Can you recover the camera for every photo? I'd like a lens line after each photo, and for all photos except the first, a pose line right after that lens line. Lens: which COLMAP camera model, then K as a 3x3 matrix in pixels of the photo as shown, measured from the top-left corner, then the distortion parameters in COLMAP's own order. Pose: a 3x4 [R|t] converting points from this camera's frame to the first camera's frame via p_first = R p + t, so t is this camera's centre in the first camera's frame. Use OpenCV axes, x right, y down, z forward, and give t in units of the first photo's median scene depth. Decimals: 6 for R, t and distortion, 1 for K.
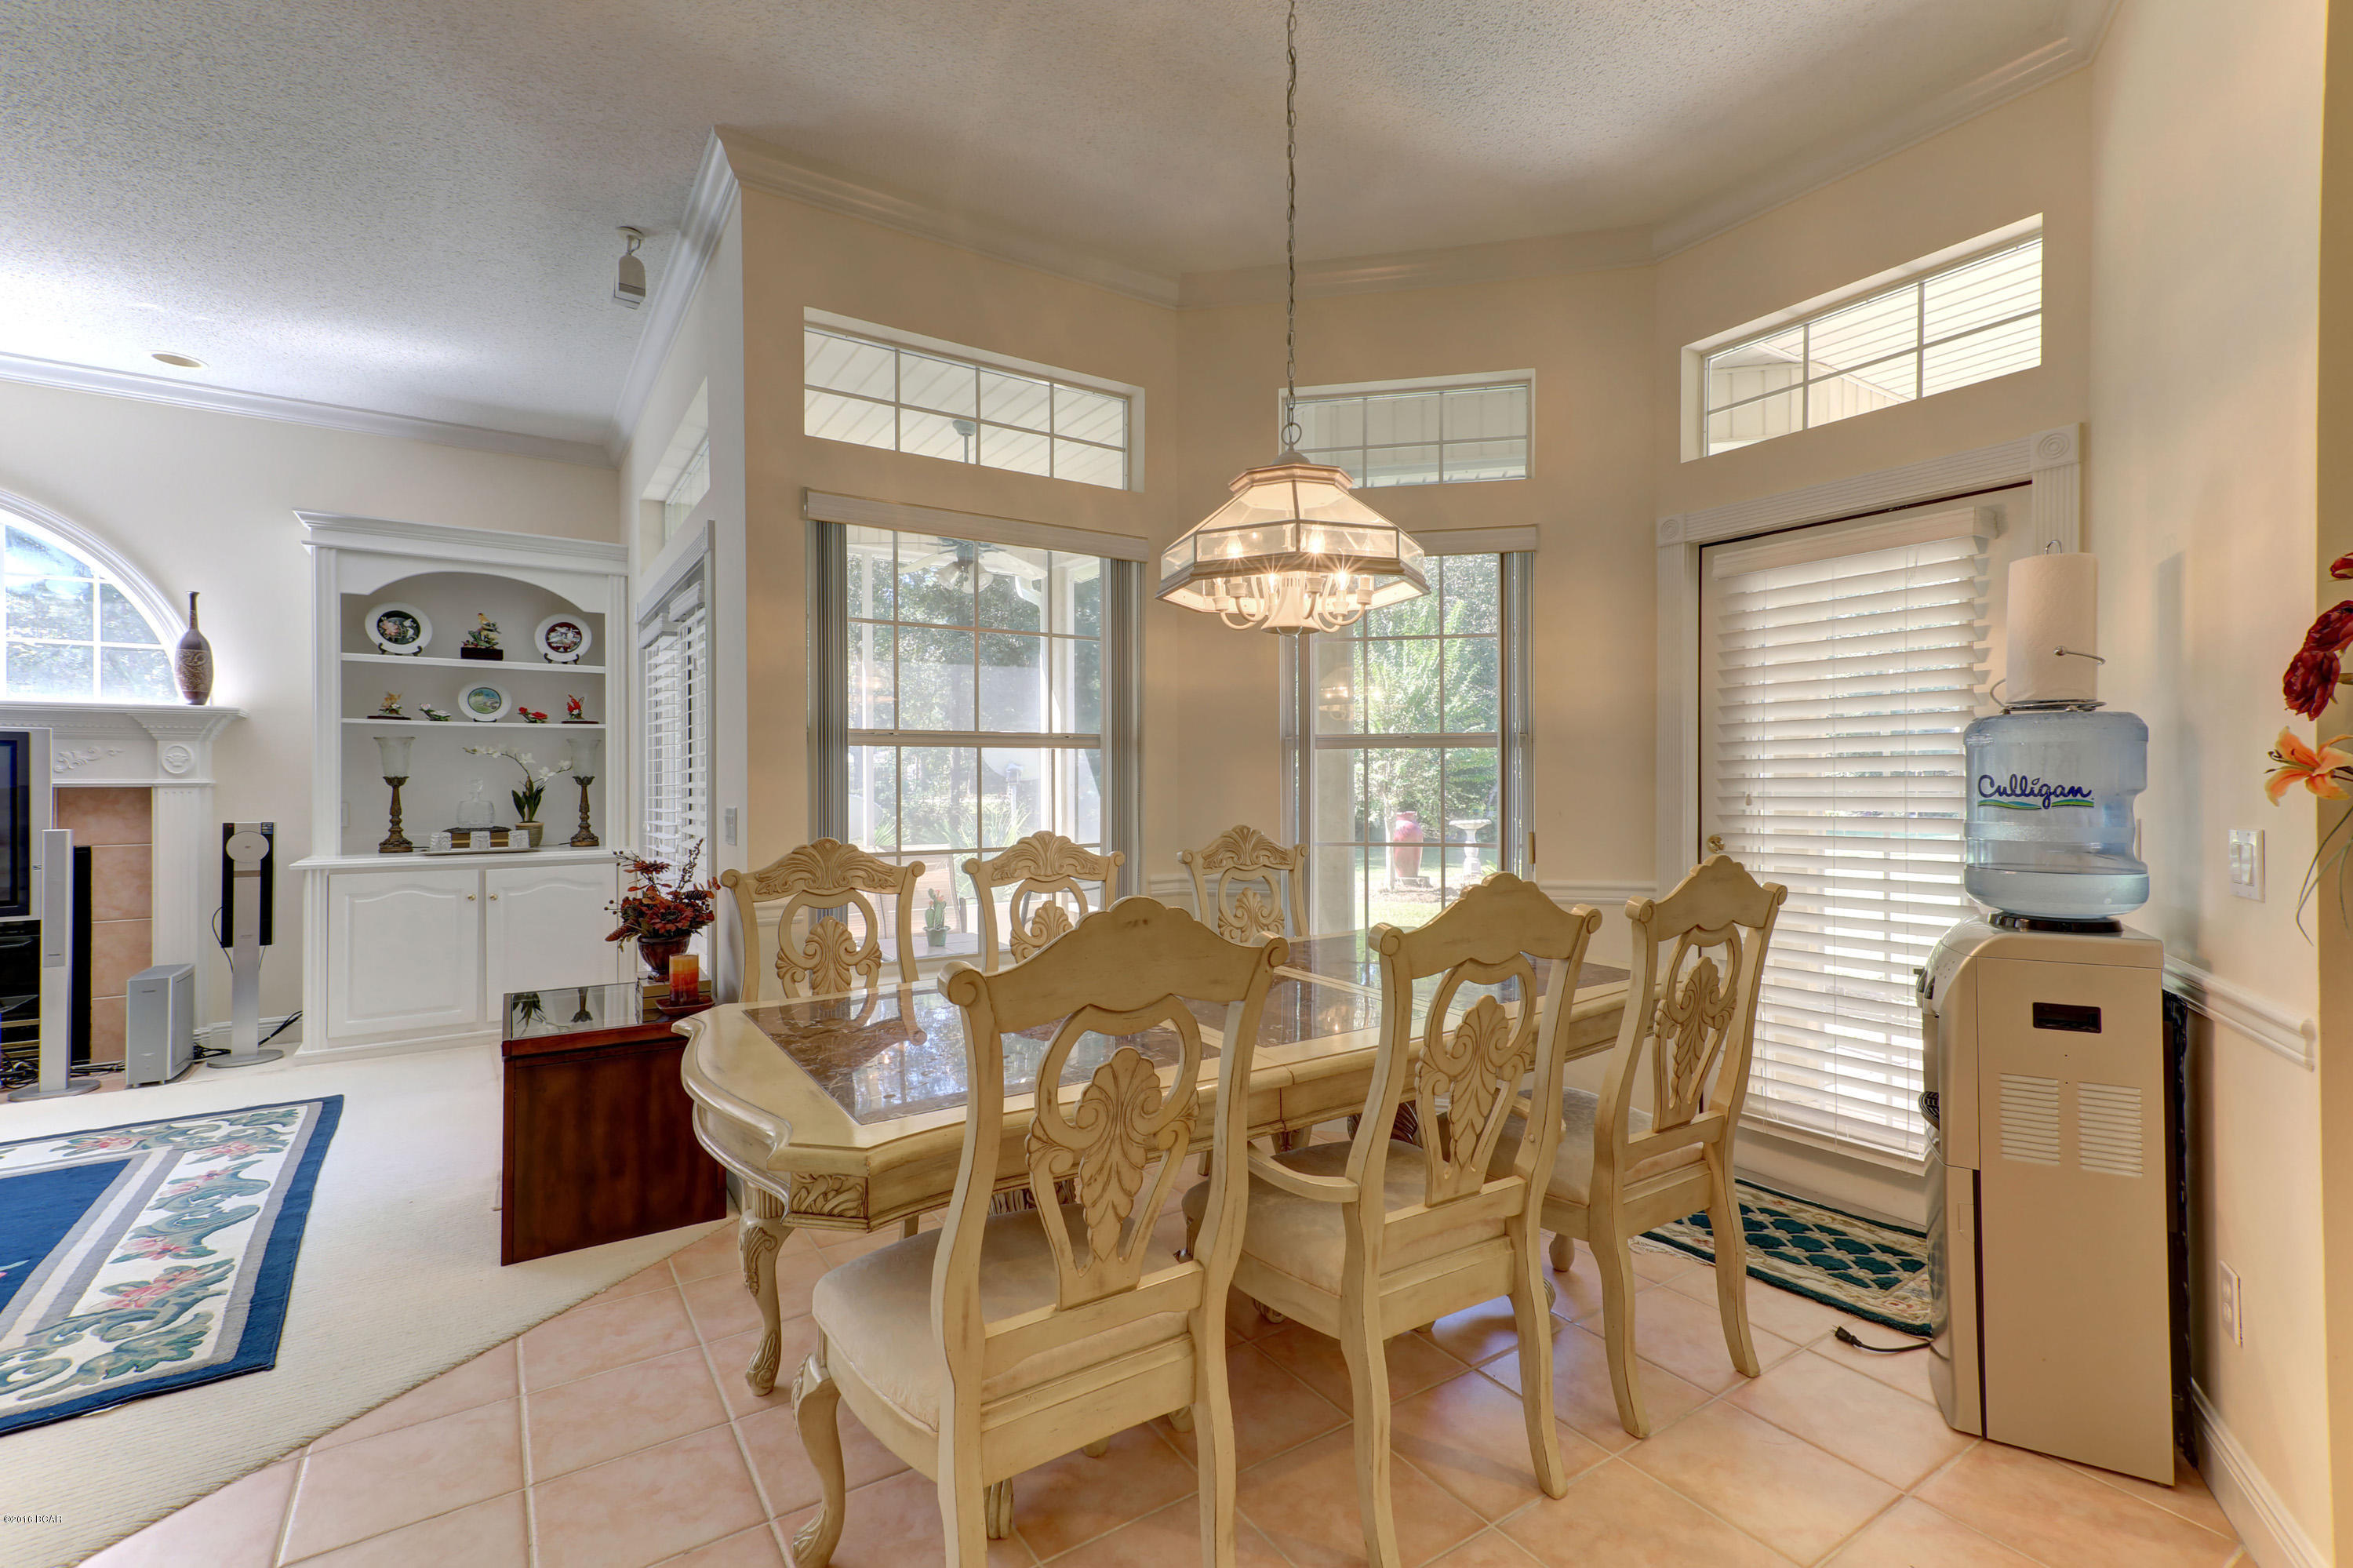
lens RADIAL K [[1056.7, 0, 1176.4], [0, 1056.7, 780.1], [0, 0, 1]] dist [0.022968, -0.000871]
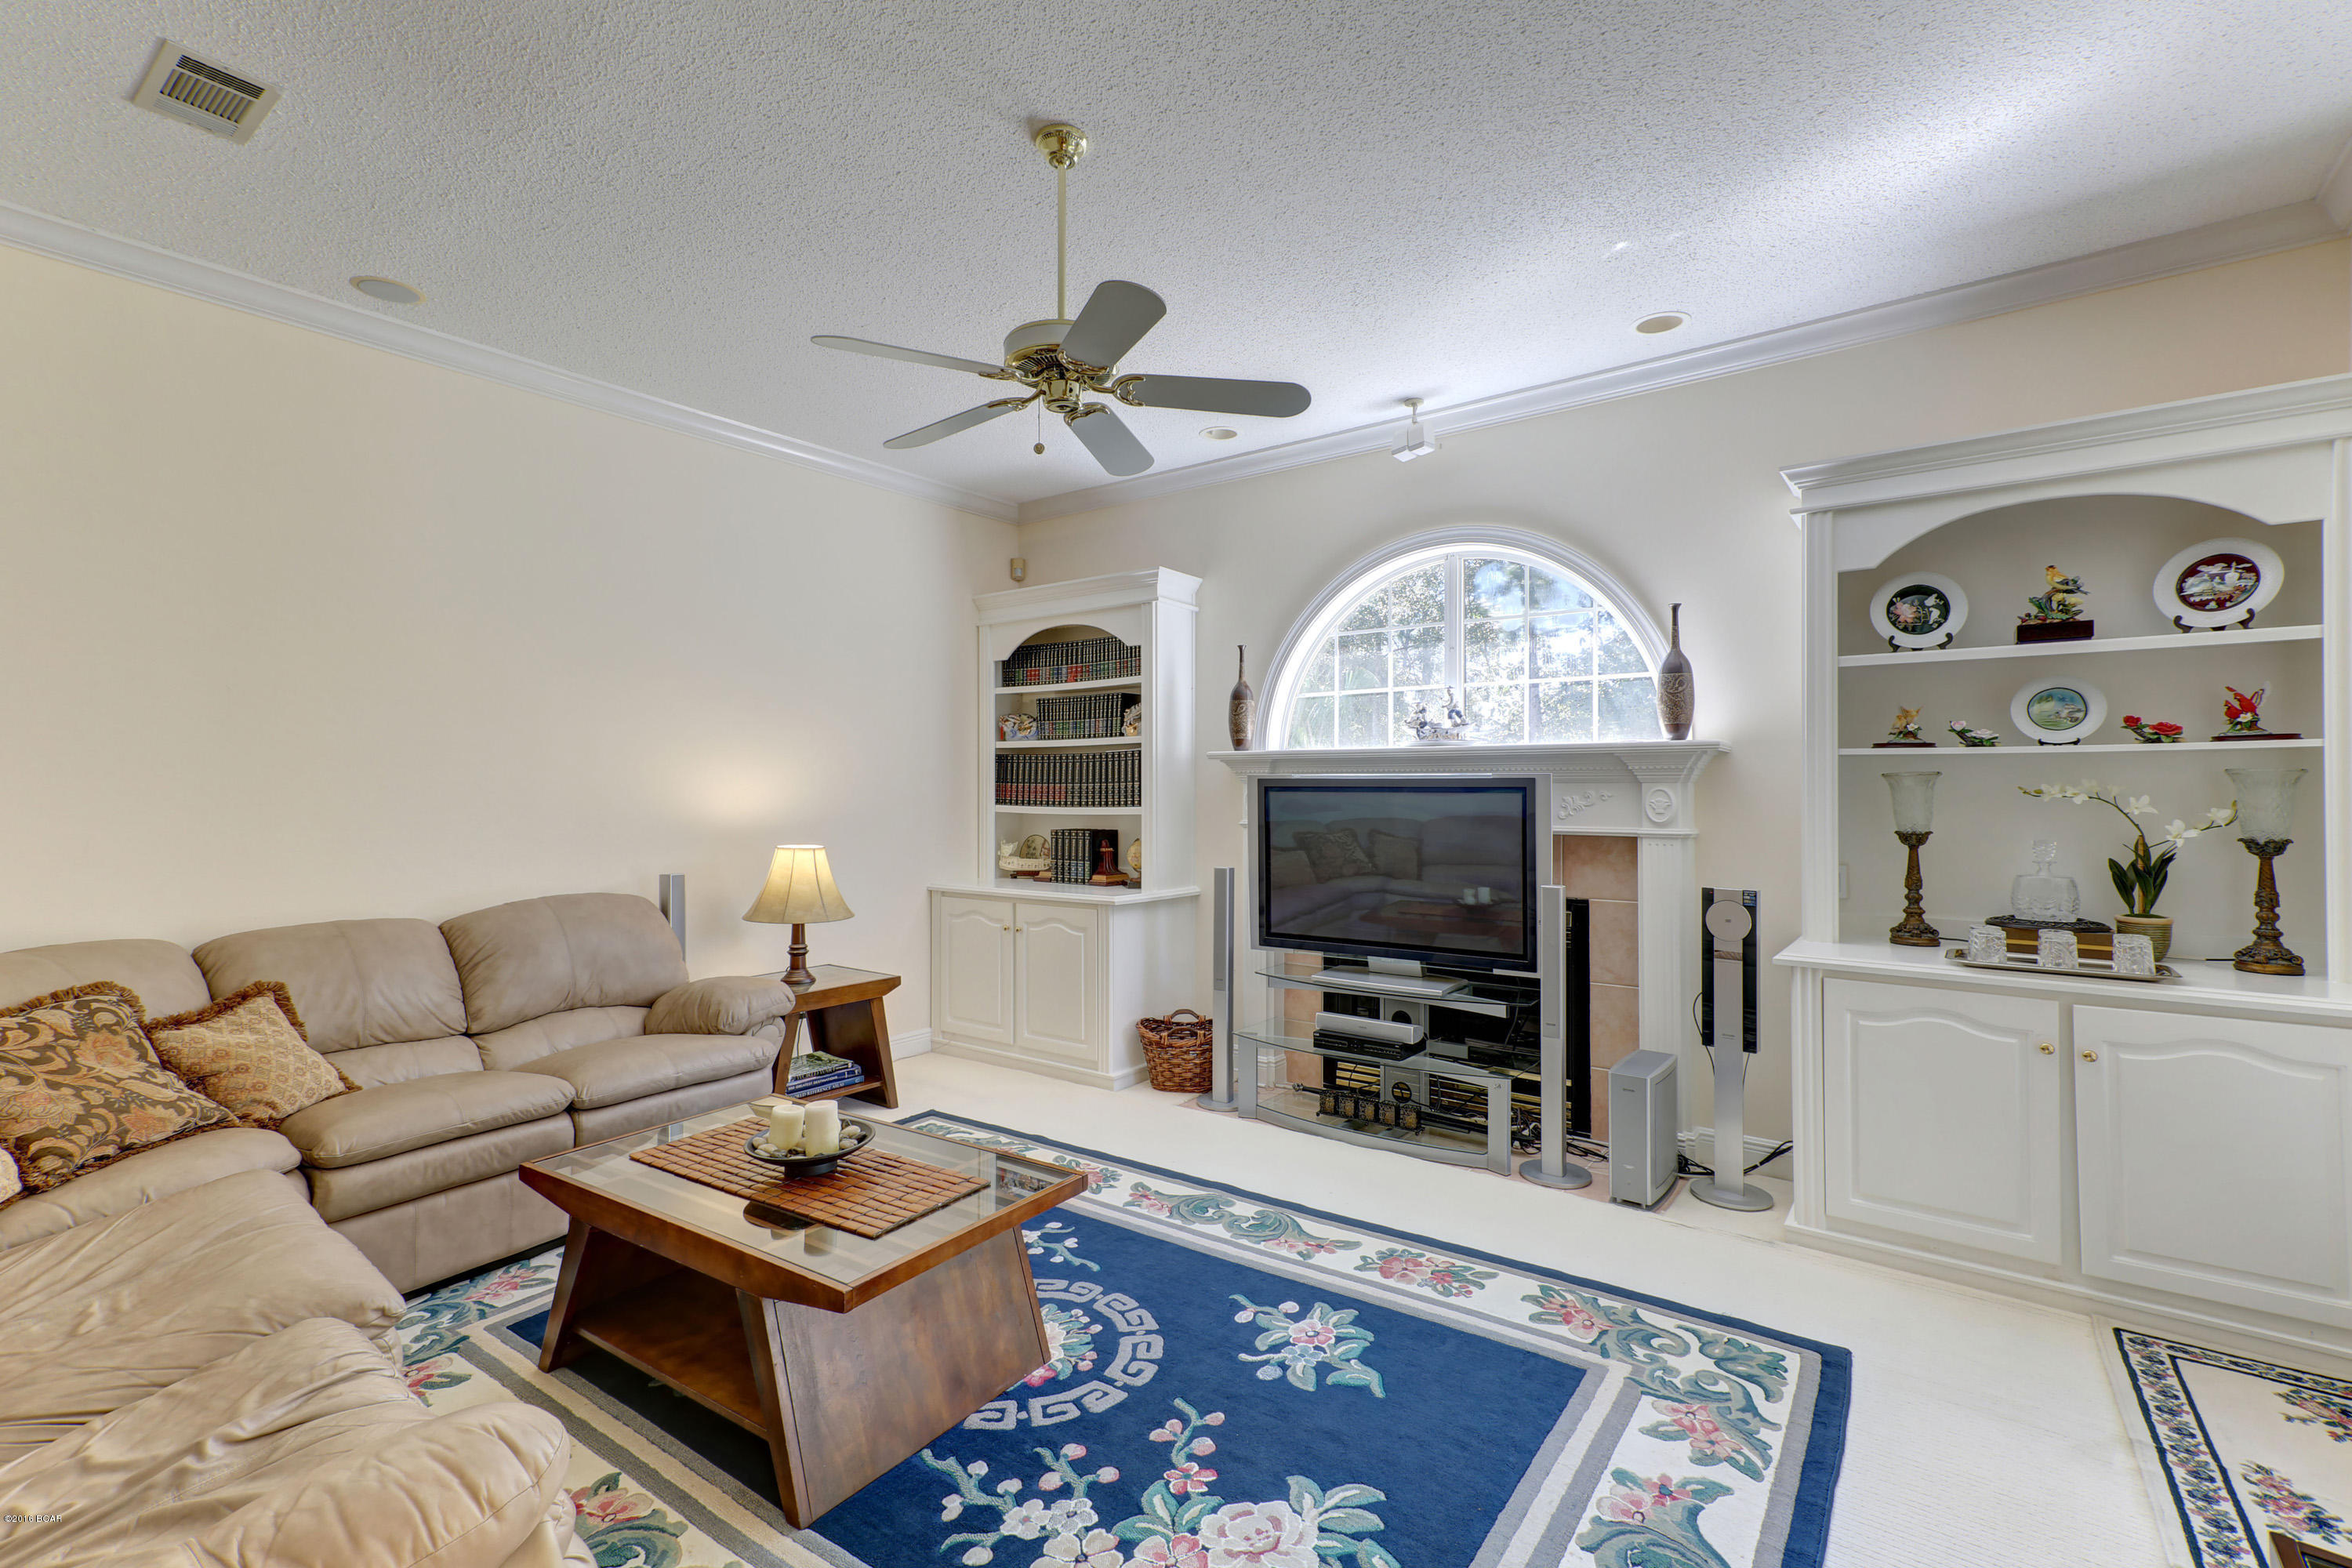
lens RADIAL K [[1056.2, 0, 1175.9], [0, 1056.2, 780.1], [0, 0, 1]] dist [0.022968, -0.000871]
pose [[0.345704, -0.004450, -0.938333, -0.269801], [0.000720, 0.999990, -0.004477, -0.034220], [0.938343, 0.000873, 0.345703, 0.344798]]
